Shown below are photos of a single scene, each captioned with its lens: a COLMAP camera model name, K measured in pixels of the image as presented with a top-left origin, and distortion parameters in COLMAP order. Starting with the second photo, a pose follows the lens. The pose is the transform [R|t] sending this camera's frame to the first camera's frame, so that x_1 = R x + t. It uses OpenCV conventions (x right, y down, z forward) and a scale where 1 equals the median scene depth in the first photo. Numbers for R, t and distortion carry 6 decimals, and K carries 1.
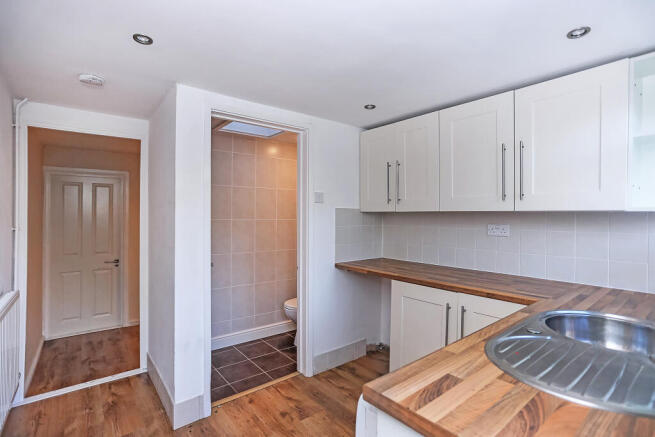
lens RADIAL K [[327.4, 0, 326.4], [0, 327.4, 219.4], [0, 0, 1]] dist [-0.030481, 0.006641]
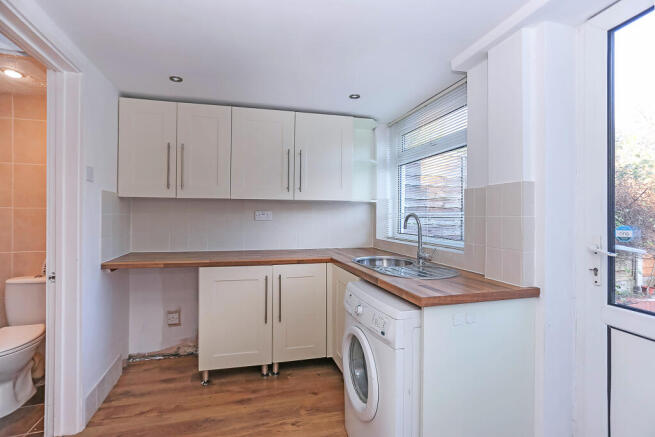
lens RADIAL K [[327.4, 0, 326.6], [0, 327.4, 214.9], [0, 0, 1]] dist [-0.030481, 0.006641]
pose [[0.383211, -0.002361, 0.923658, -0.490722], [0.008734, 0.999961, -0.001067, 0.030336], [-0.923620, 0.008476, 0.383217, 0.256751]]
